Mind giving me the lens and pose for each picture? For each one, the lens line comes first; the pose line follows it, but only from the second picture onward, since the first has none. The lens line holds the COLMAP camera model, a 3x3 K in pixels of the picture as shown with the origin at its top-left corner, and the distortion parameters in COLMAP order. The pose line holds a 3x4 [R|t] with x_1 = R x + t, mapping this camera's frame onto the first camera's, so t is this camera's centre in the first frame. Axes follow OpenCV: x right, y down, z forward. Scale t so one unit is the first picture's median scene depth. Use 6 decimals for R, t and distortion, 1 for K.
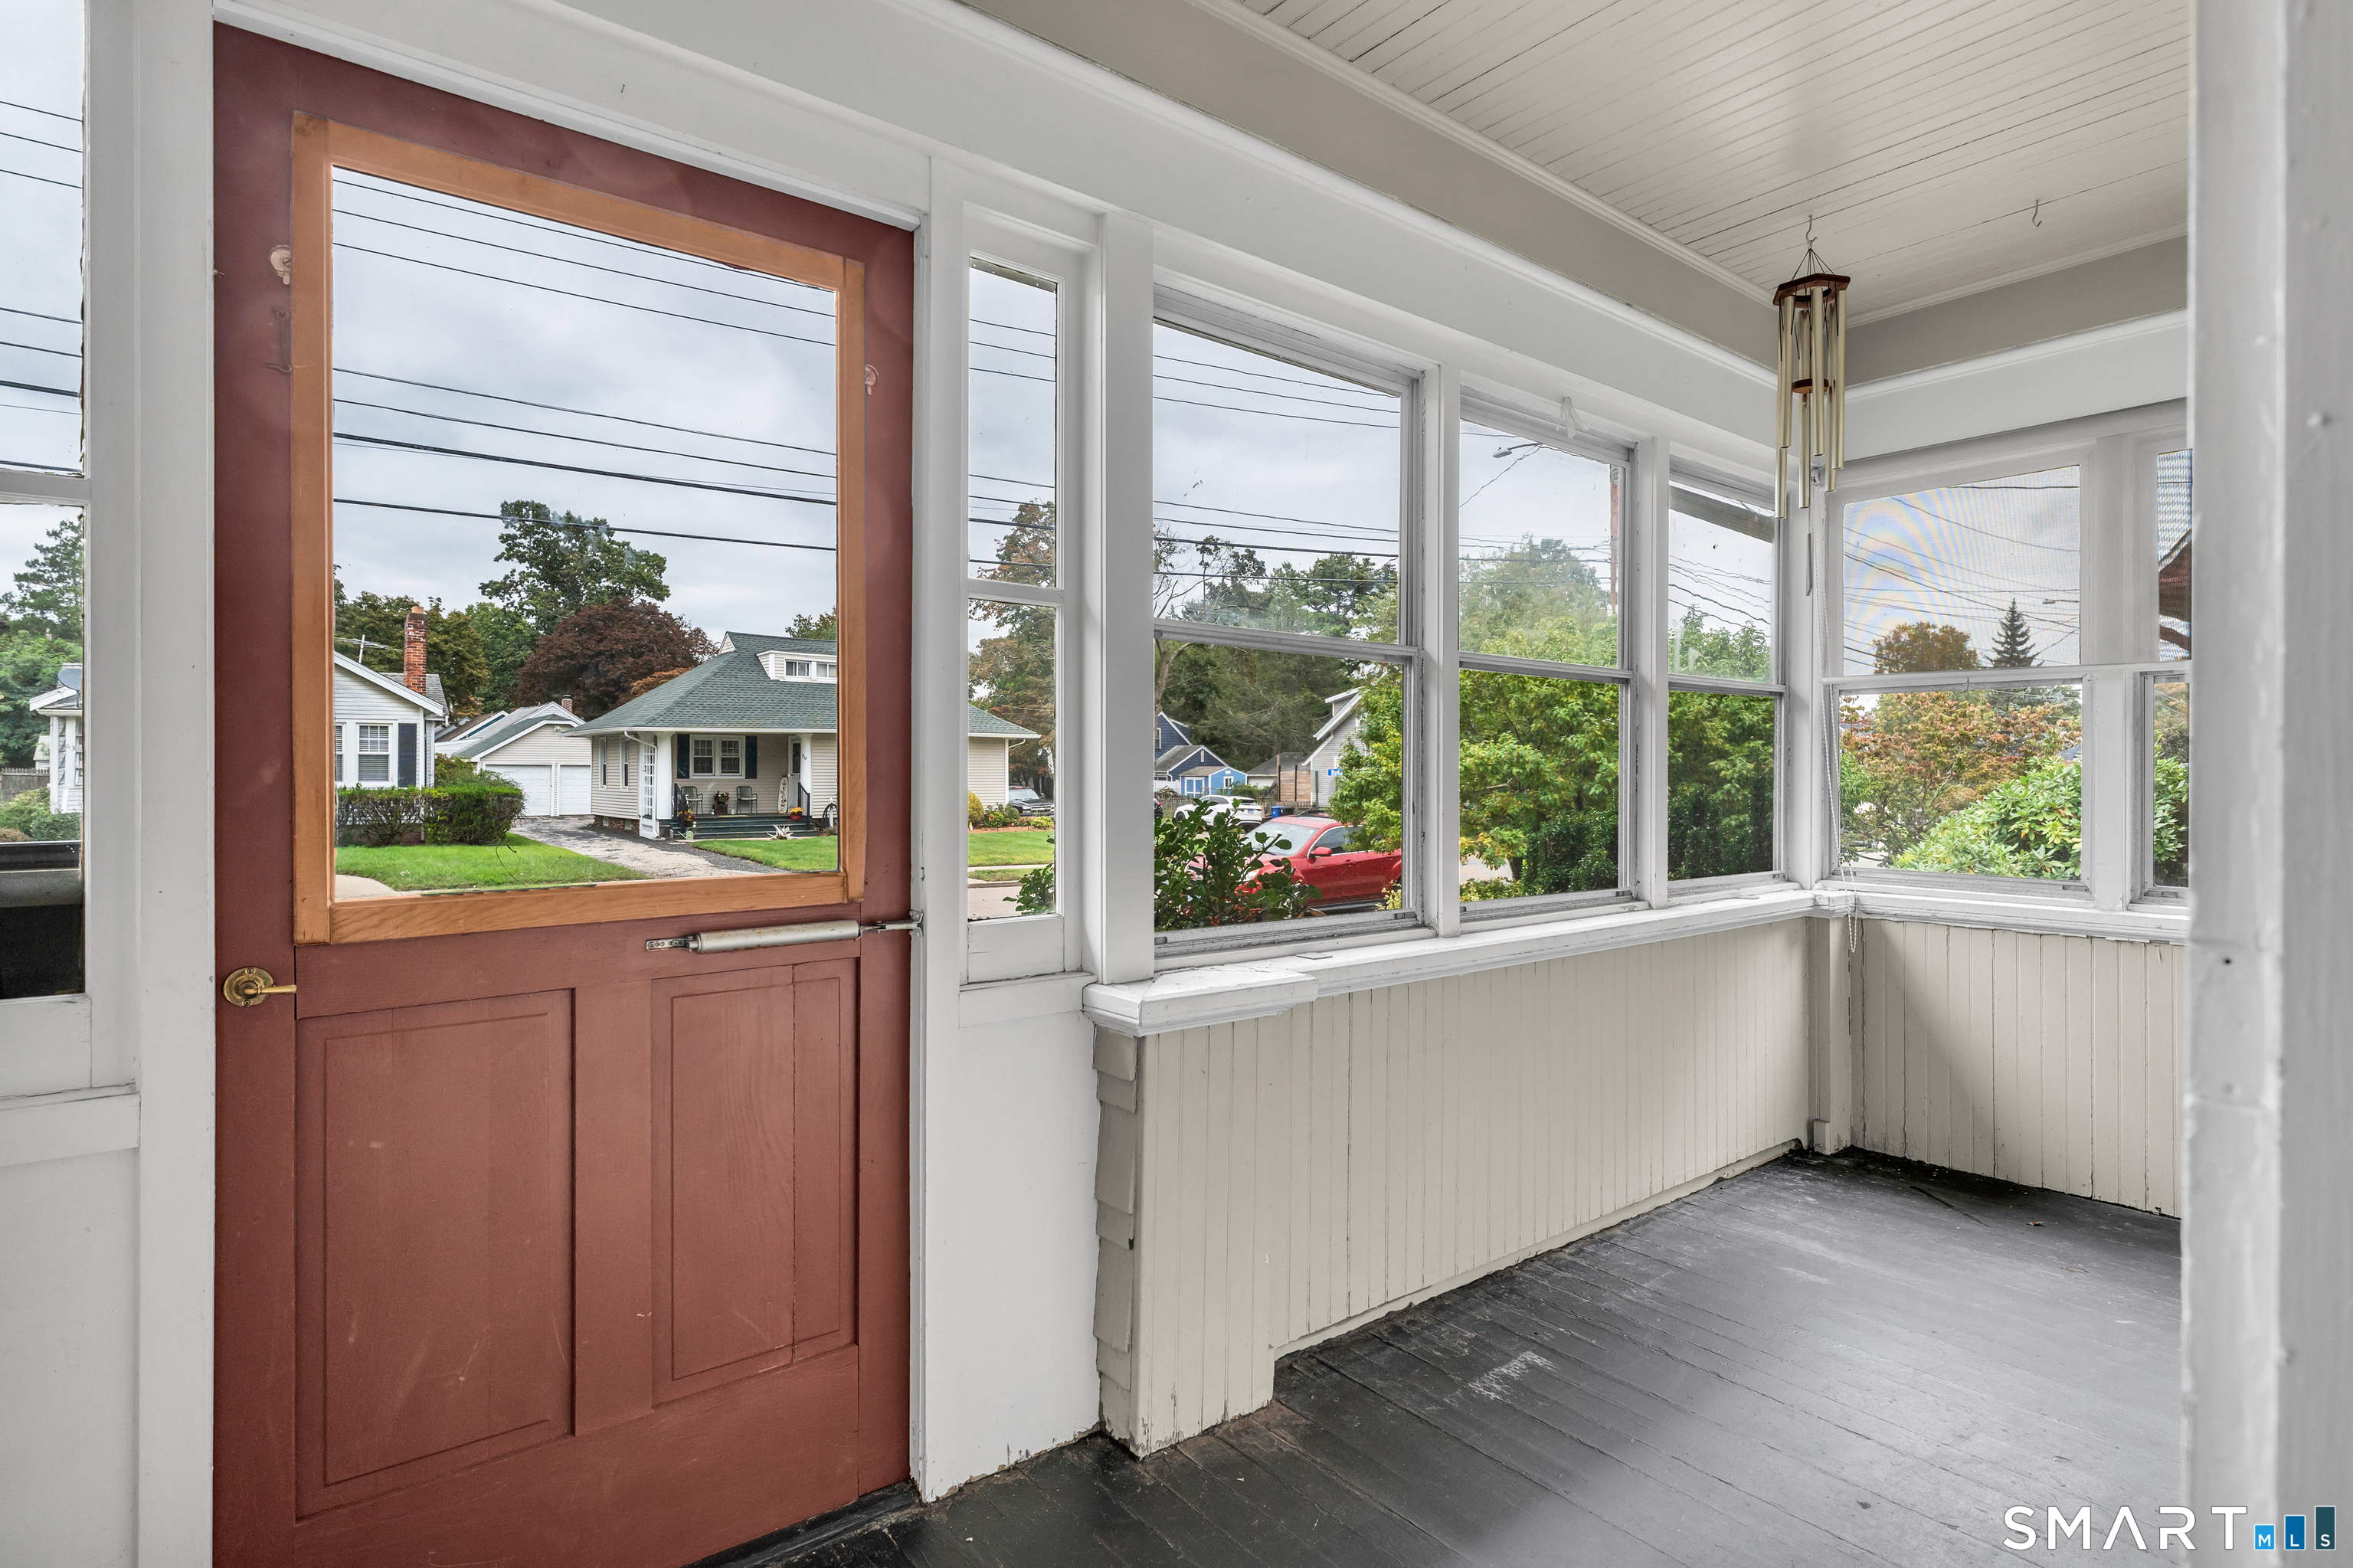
lens RADIAL K [[1188.6, 0, 1180.4], [0, 1188.6, 771.9], [0, 0, 1]] dist [0.000363, -0.001056]
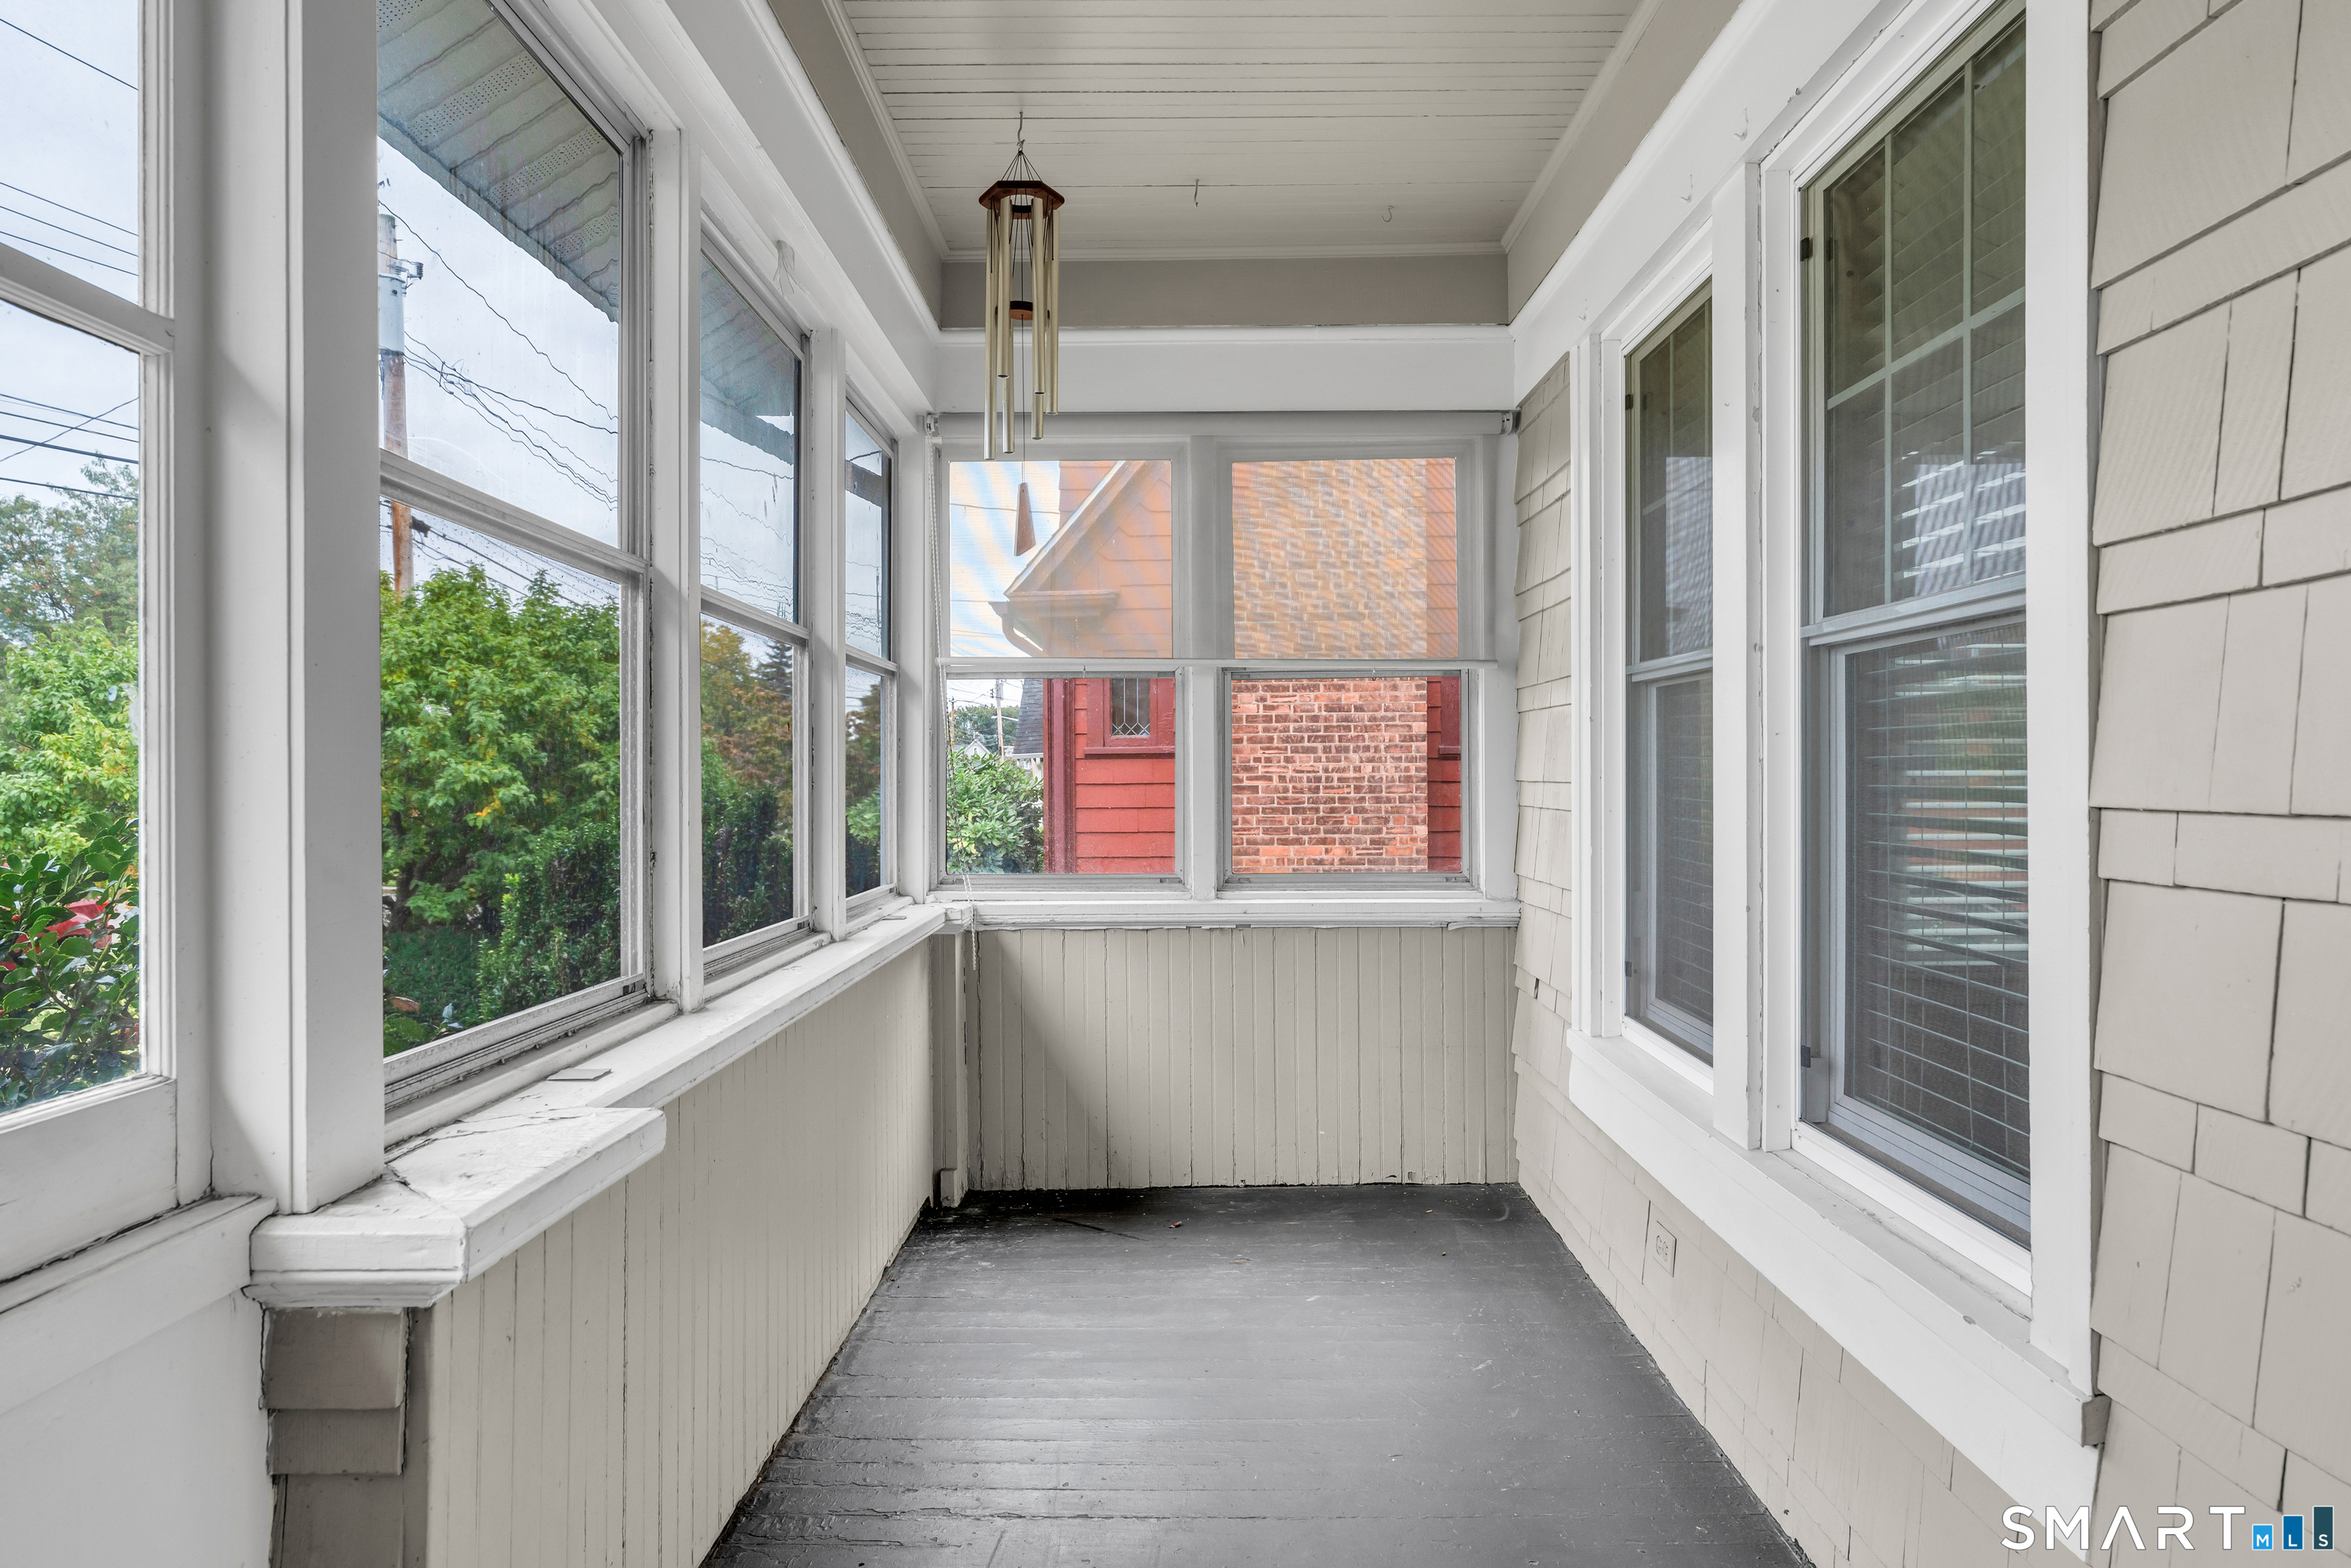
lens RADIAL K [[1405.4, 0, 1170.2], [0, 1405.4, 772.2], [0, 0, 1]] dist [0.002391, -0.001711]
pose [[0.626749, -0.002621, 0.779217, -0.168002], [0.007517, 0.999968, -0.002682, 0.009197], [-0.779185, 0.007539, 0.626749, 0.250446]]
